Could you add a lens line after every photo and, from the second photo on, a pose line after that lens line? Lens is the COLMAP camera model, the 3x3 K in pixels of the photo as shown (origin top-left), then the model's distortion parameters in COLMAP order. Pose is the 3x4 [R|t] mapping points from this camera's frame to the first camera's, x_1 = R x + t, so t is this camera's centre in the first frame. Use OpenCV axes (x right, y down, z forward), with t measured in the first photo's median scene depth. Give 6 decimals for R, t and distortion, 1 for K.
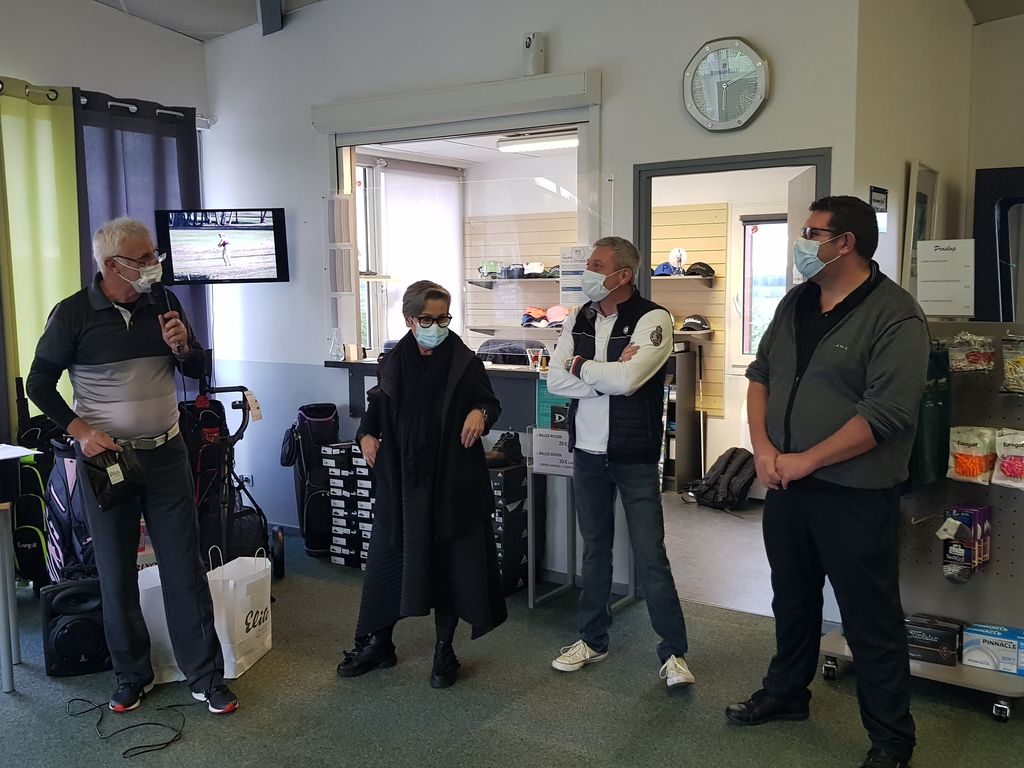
lens RADIAL K [[1031.6, 0, 487.0], [0, 1031.6, 421.8], [0, 0, 1]] dist [0.040652, 0.000000]
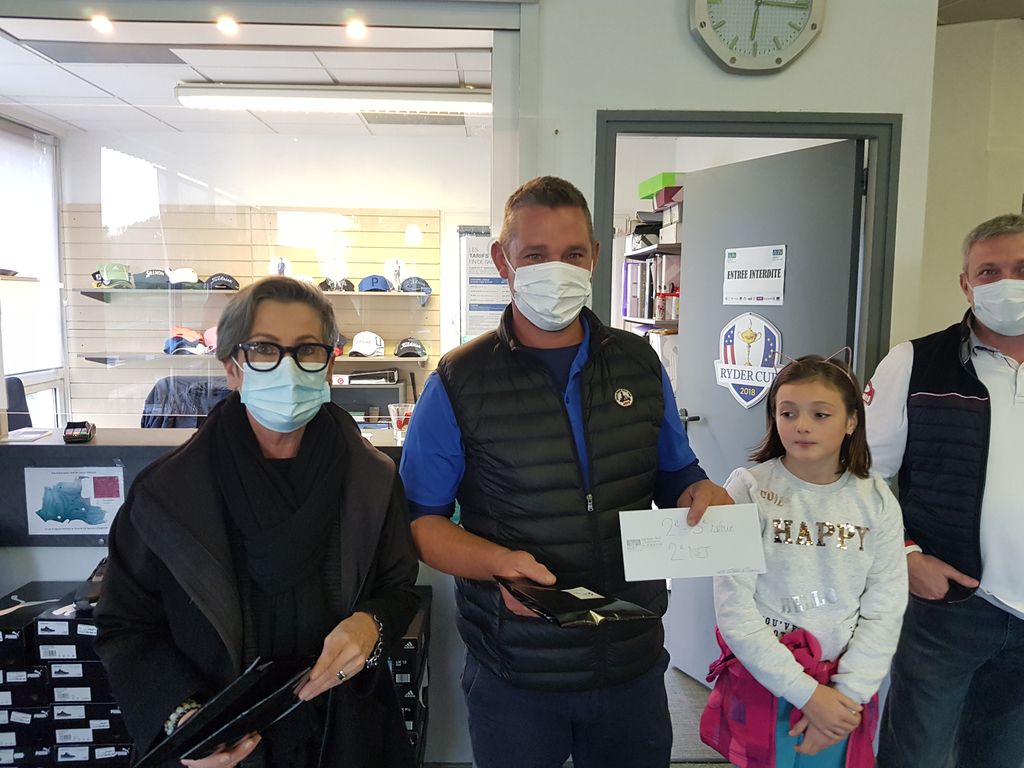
lens RADIAL K [[813.0, 0, 509.3], [0, 813.0, 395.4], [0, 0, 1]] dist [0.033522, -0.064634]
pose [[0.807755, -0.052870, 0.587142, -0.165232], [0.062749, 0.998023, 0.003542, -0.068630], [-0.586169, 0.033981, 0.809476, 0.533991]]
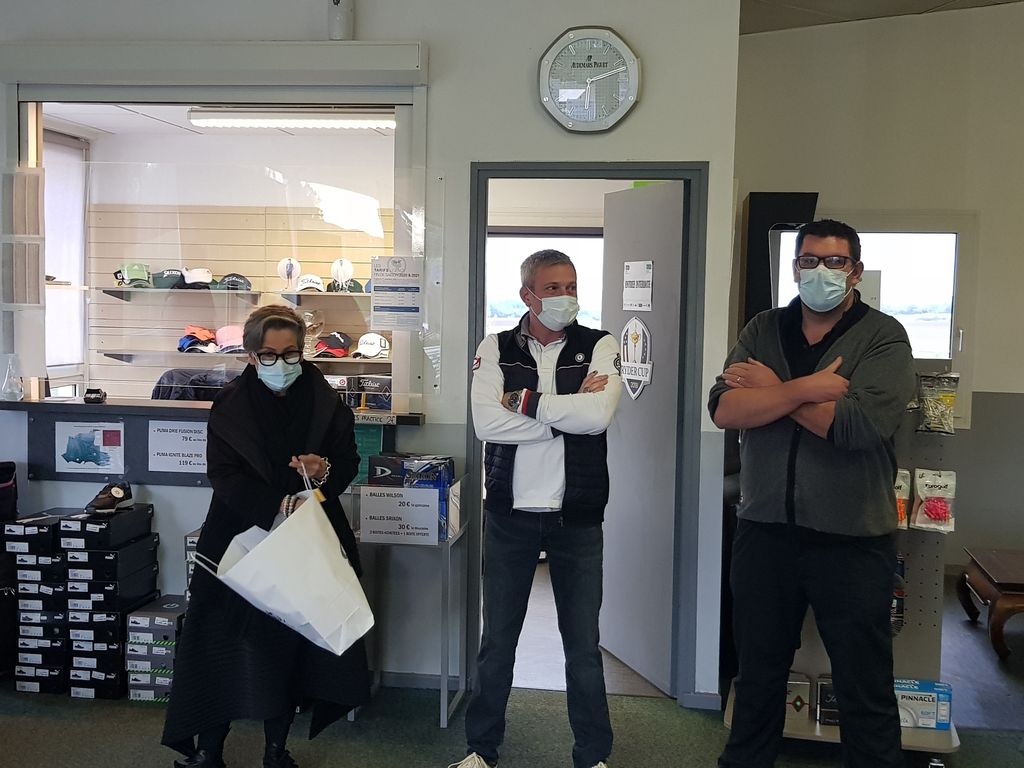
lens RADIAL K [[1294.7, 0, 515.4], [0, 1294.7, 393.3], [0, 0, 1]] dist [0.034272, 0.000000]
pose [[0.898946, -0.005105, 0.438029, -0.232179], [0.030021, 0.998299, -0.049977, -0.009723], [-0.437029, 0.058076, 0.897571, 0.056999]]
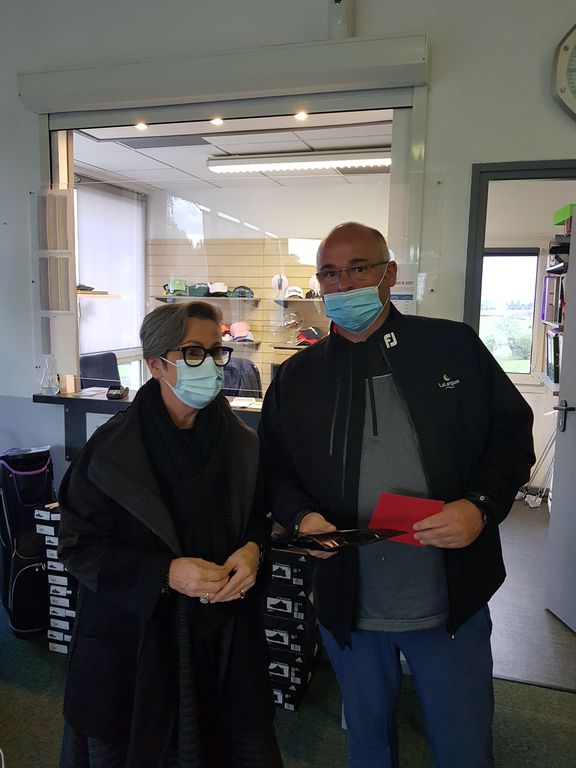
lens RADIAL K [[609.7, 0, 288.3], [0, 609.7, 377.5], [0, 0, 1]] dist [0.033522, -0.064634]
pose [[0.954126, -0.013649, 0.299095, -0.113143], [0.014276, 0.999898, 0.000087, -0.072016], [-0.299065, 0.004187, 0.954223, 0.496044]]
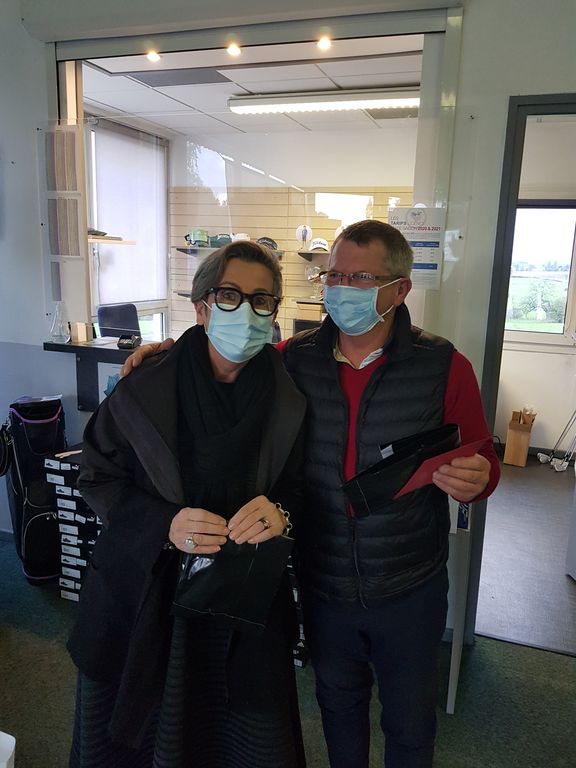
lens RADIAL K [[609.7, 0, 293.2], [0, 609.7, 382.7], [0, 0, 1]] dist [0.033522, -0.064634]
pose [[0.965098, -0.014457, 0.261489, -0.098920], [-0.005343, 0.997180, 0.074853, -0.066430], [-0.261834, -0.073638, 0.962300, 0.512017]]
